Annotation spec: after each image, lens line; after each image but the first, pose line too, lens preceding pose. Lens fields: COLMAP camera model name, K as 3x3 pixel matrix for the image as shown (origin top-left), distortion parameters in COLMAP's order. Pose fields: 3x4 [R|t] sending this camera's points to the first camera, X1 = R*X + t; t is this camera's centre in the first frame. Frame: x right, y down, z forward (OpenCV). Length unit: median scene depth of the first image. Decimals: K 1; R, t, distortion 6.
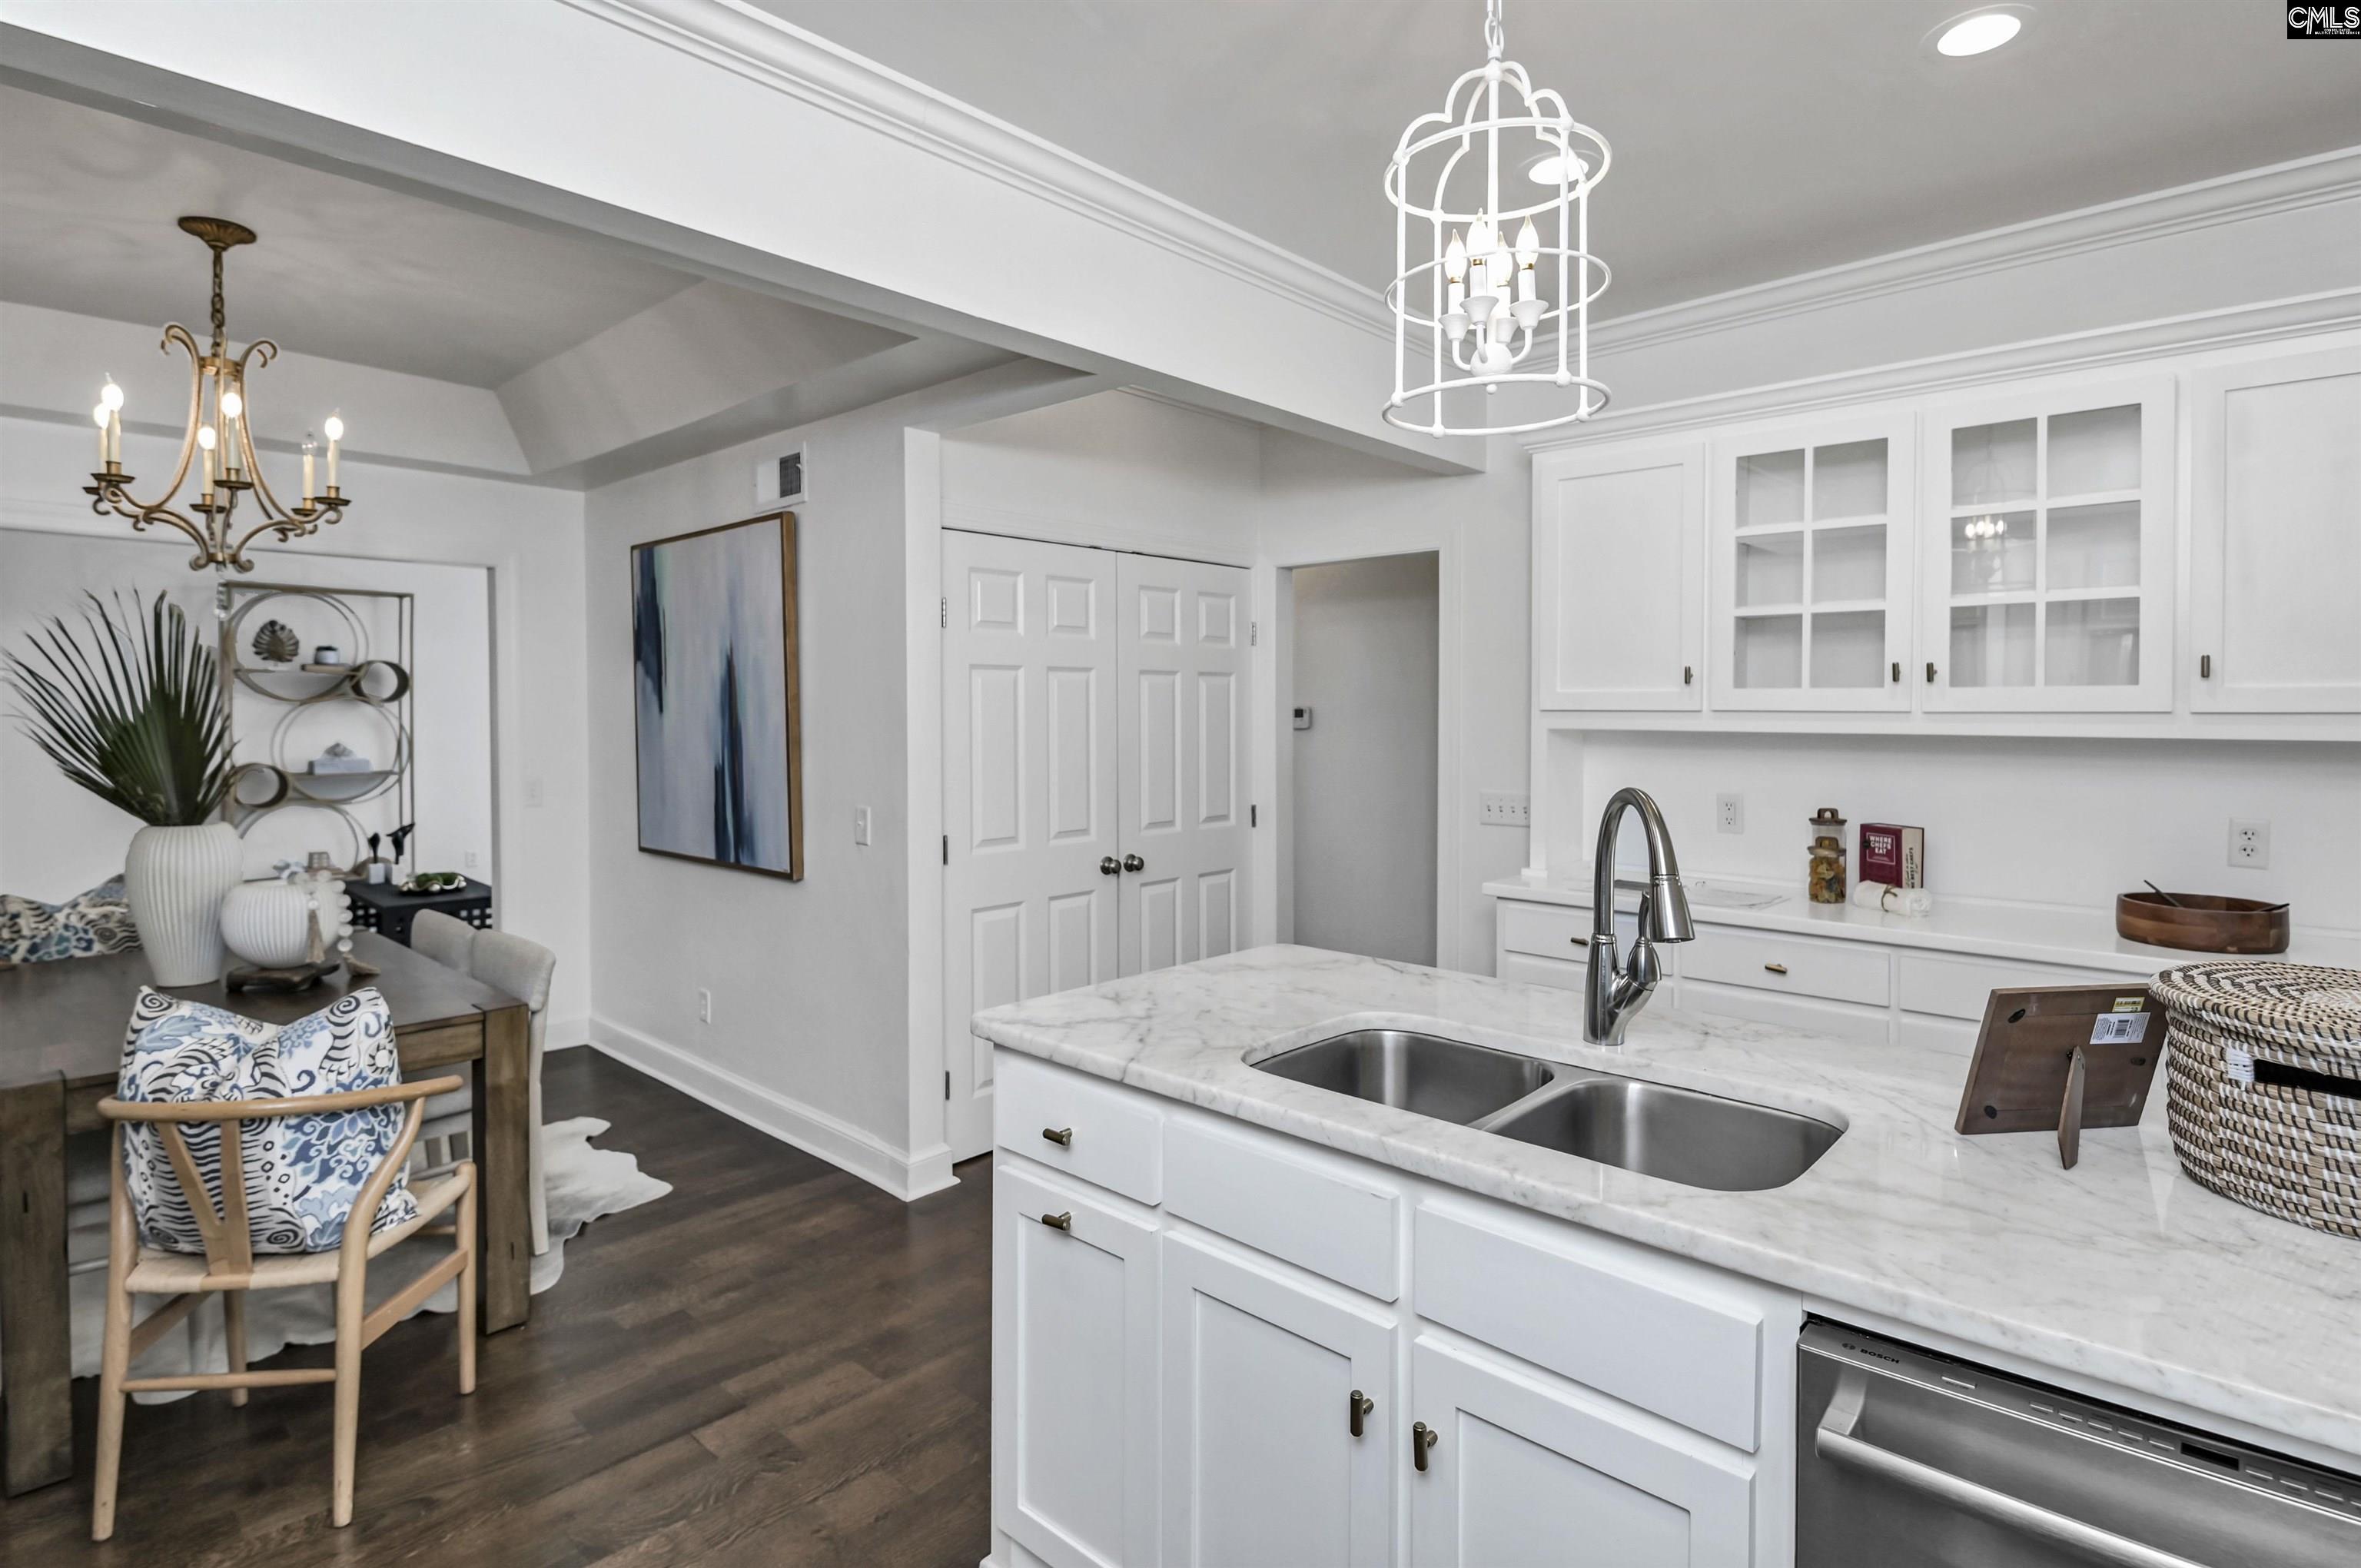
lens RADIAL K [[1198.1, 0, 1176.6], [0, 1198.1, 731.0], [0, 0, 1]] dist [0.005822, 0.001492]
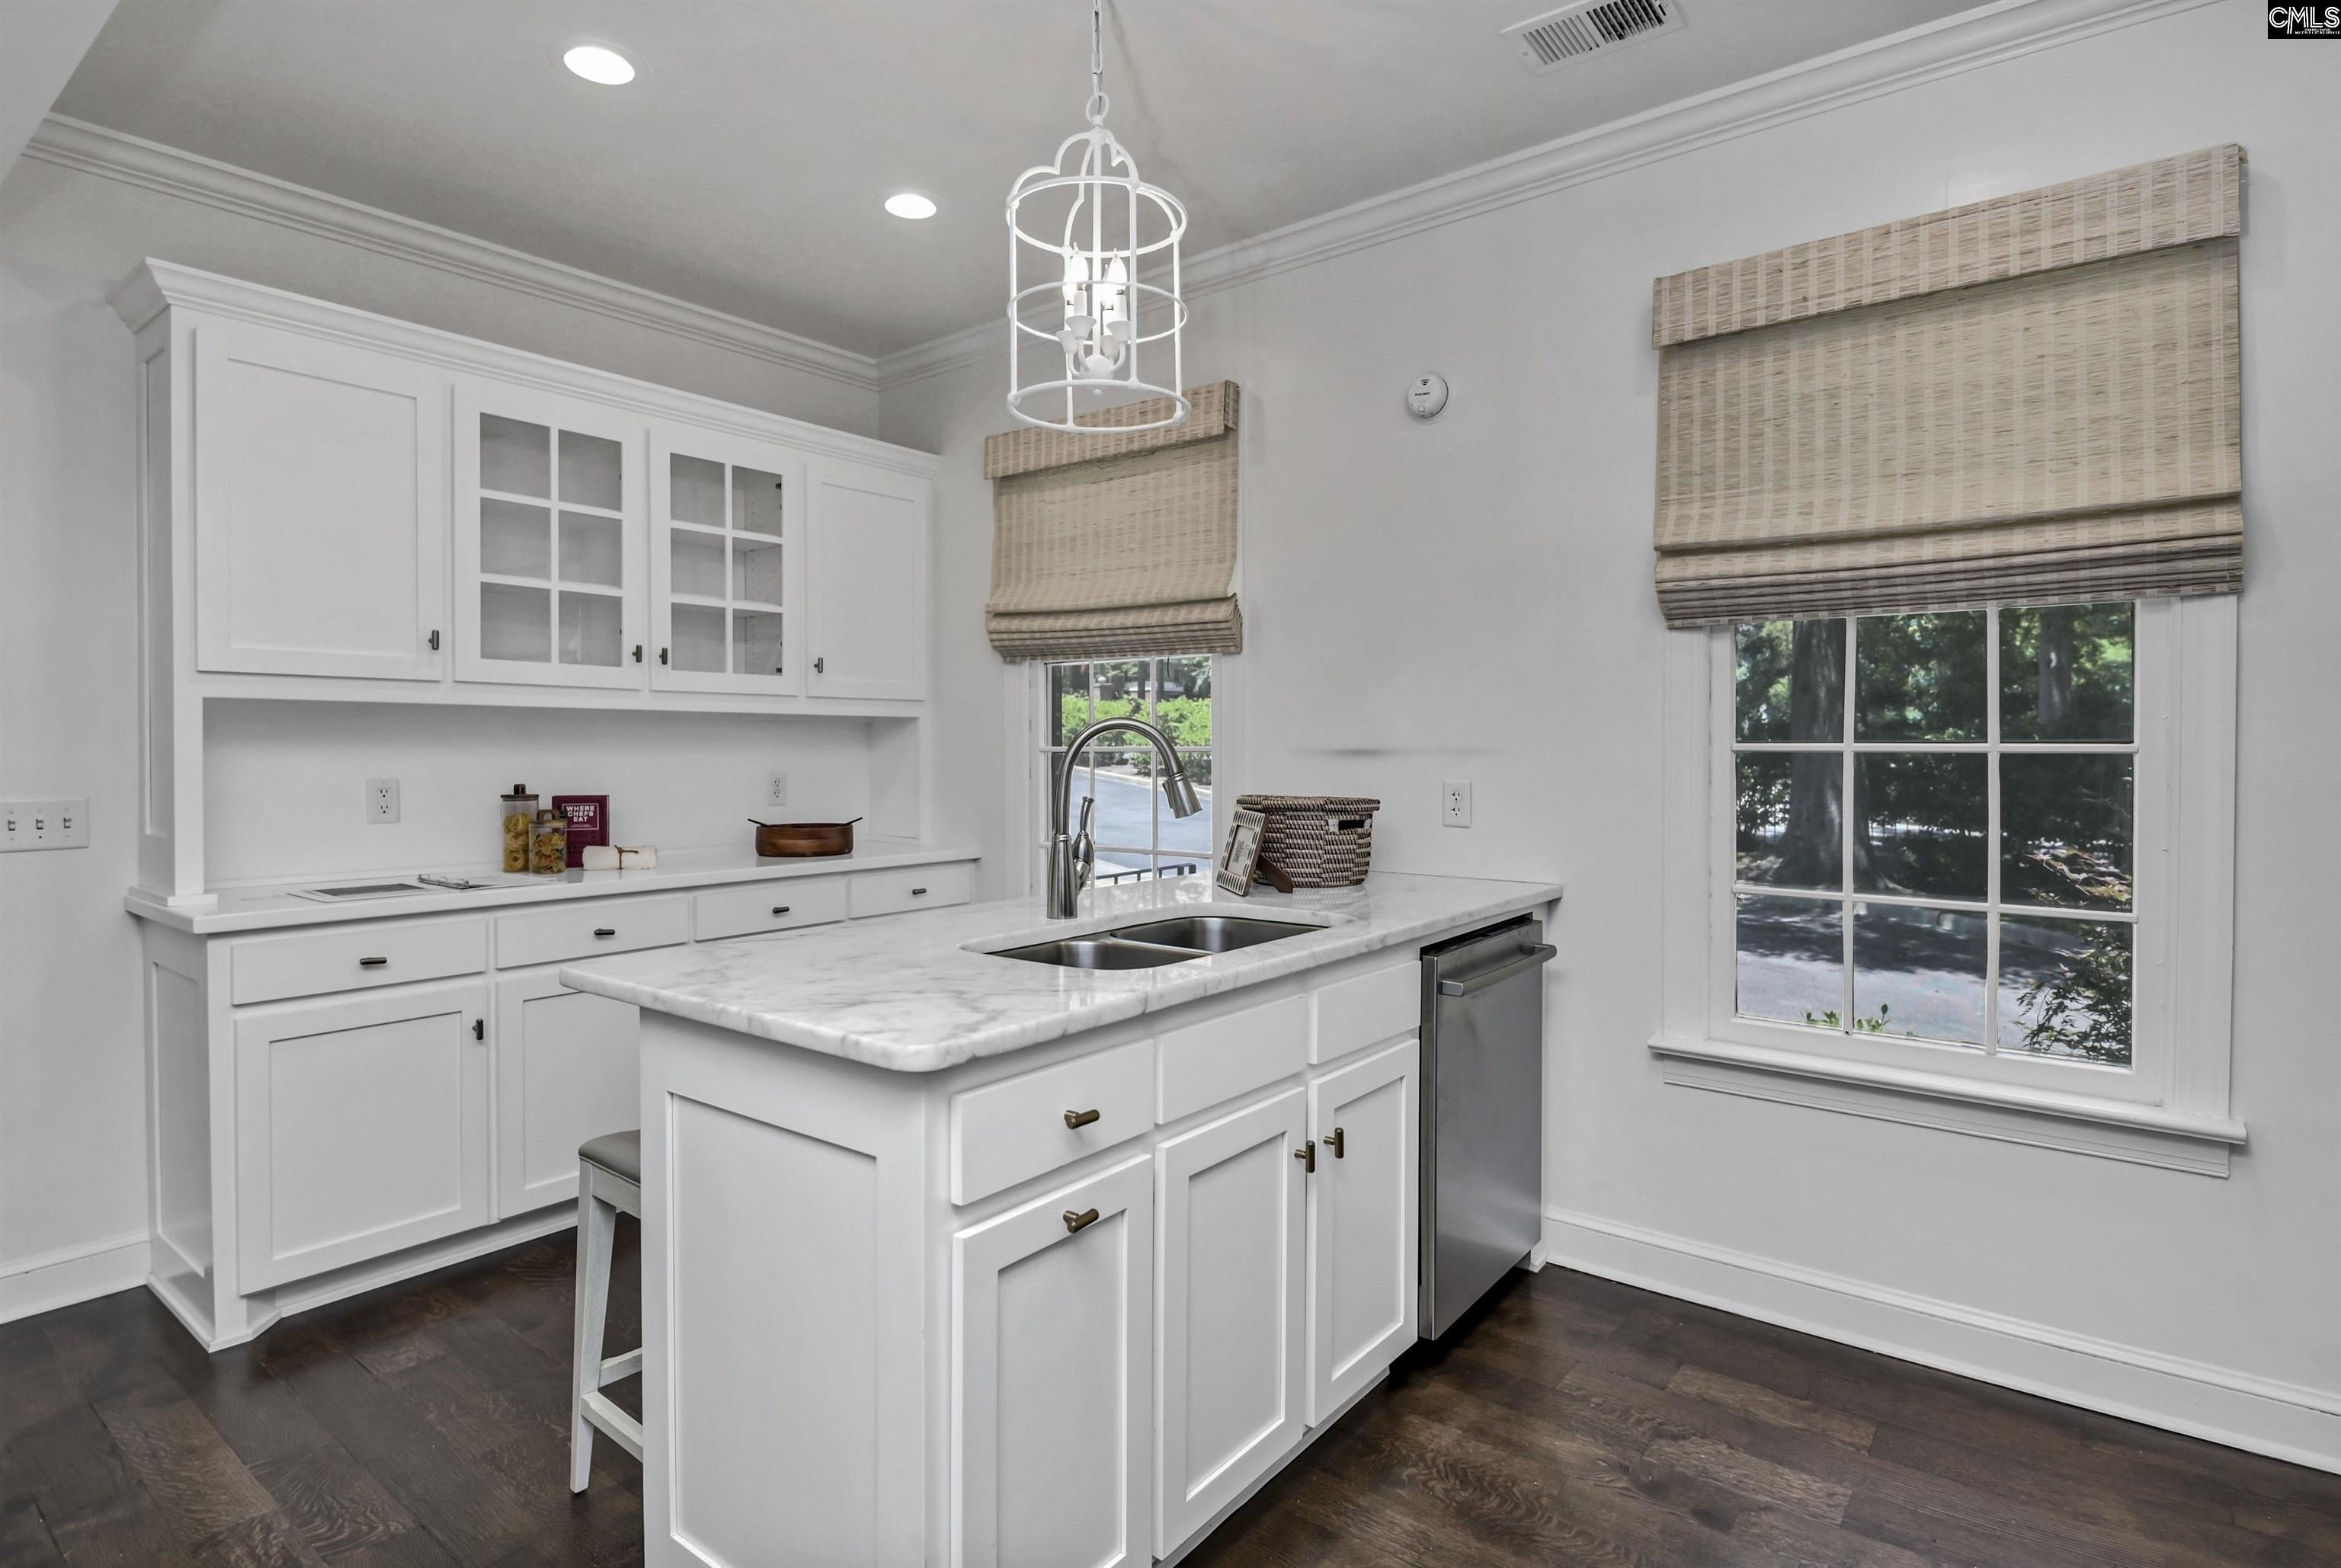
lens RADIAL K [[1187.7, 0, 1164.6], [0, 1187.7, 744.2], [0, 0, 1]] dist [0.005822, 0.001492]
pose [[-0.089670, 0.005824, 0.995954, -0.561367], [0.016144, 0.999860, -0.004393, 0.048793], [-0.995841, 0.015685, -0.089752, 0.610477]]
